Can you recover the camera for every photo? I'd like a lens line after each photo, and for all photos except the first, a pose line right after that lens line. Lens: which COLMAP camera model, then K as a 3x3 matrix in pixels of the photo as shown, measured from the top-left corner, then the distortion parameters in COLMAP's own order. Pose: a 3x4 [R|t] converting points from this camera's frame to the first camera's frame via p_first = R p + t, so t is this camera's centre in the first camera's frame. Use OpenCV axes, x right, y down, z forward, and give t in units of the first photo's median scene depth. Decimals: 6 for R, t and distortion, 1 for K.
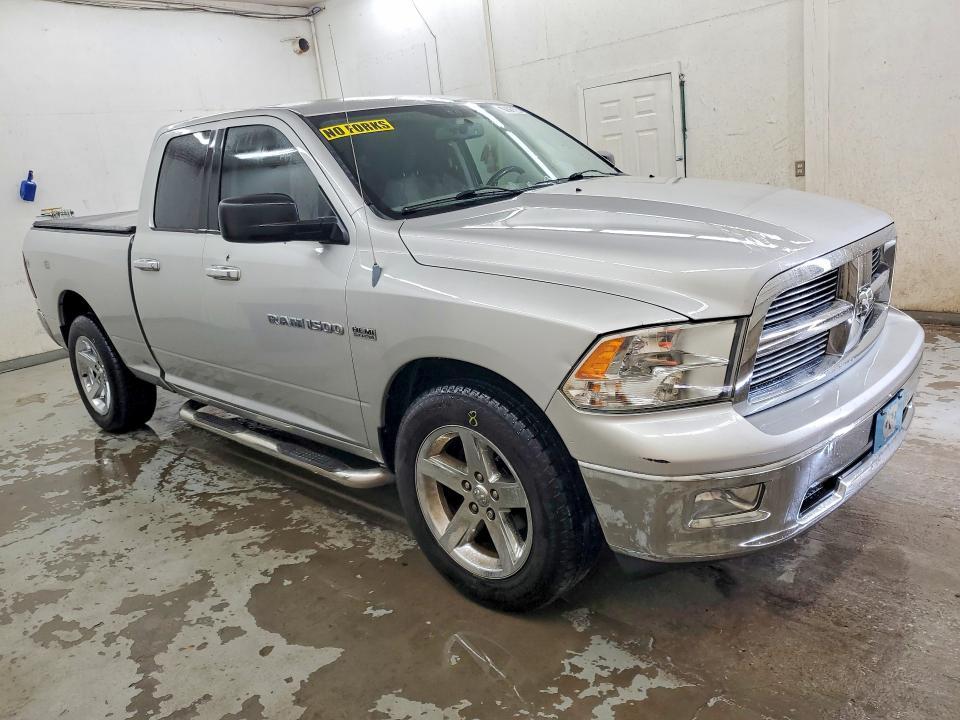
lens RADIAL K [[754.5, 0, 485.1], [0, 754.5, 366.4], [0, 0, 1]] dist [-0.005277, 0.058520]
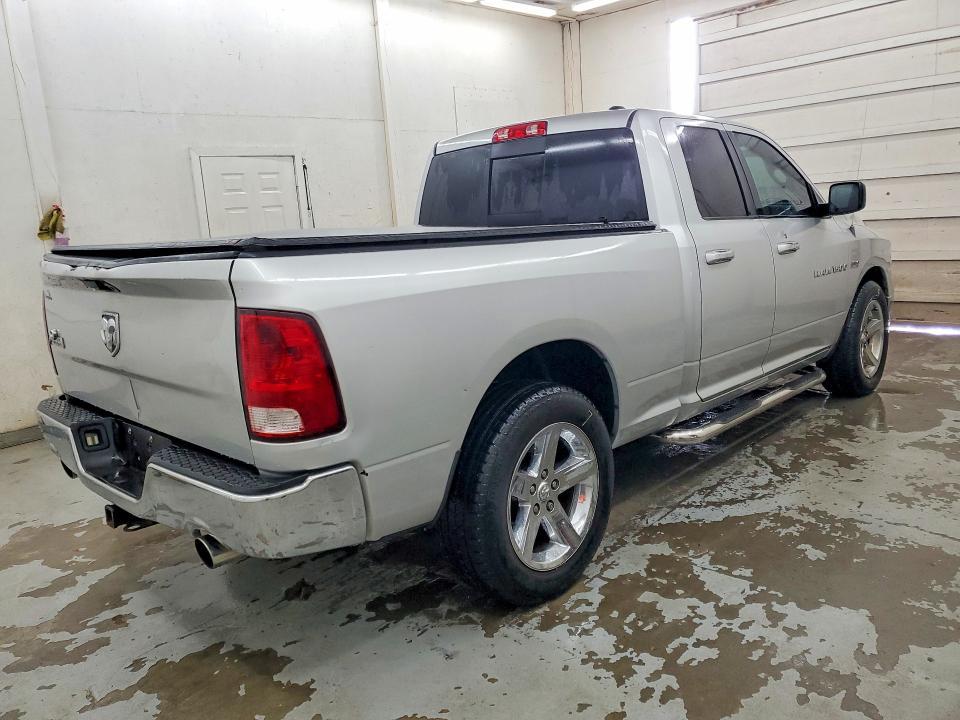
lens RADIAL K [[754.5, 0, 485.1], [0, 754.5, 366.4], [0, 0, 1]] dist [-0.005277, 0.058520]
pose [[-0.005202, -0.090386, 0.995893, -1.237701], [0.332391, 0.939123, 0.086970, -0.161129], [-0.943127, 0.331479, 0.025158, 1.186436]]
